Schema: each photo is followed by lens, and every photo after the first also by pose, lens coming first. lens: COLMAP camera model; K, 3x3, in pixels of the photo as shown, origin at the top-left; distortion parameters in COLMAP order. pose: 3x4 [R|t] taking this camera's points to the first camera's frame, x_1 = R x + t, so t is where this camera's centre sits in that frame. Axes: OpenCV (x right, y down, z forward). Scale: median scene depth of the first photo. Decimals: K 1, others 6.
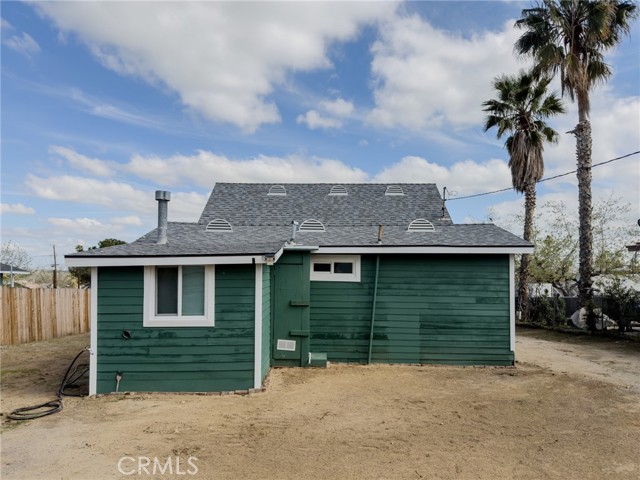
lens RADIAL K [[448.3, 0, 320.0], [0, 448.3, 240.0], [0, 0, 1]] dist [0.129298, -0.143813]
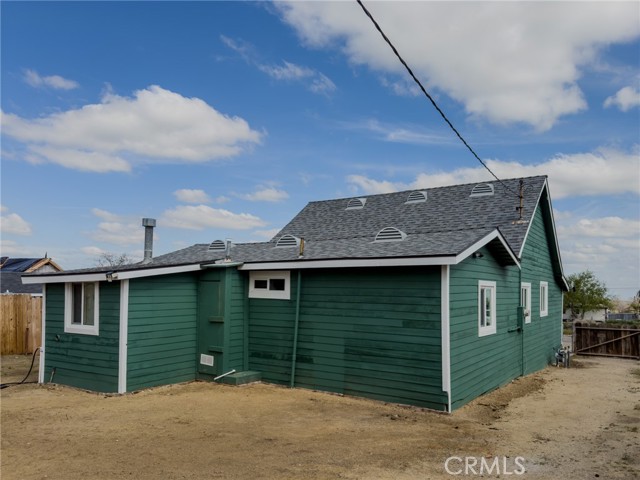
lens RADIAL K [[474.8, 0, 320.7], [0, 474.8, 255.8], [0, 0, 1]] dist [0.111880, -0.131178]
pose [[0.843073, -0.035022, -0.536658, 0.687099], [0.033017, 0.999366, -0.013349, 0.018111], [0.536785, -0.006464, 0.843694, 0.203843]]
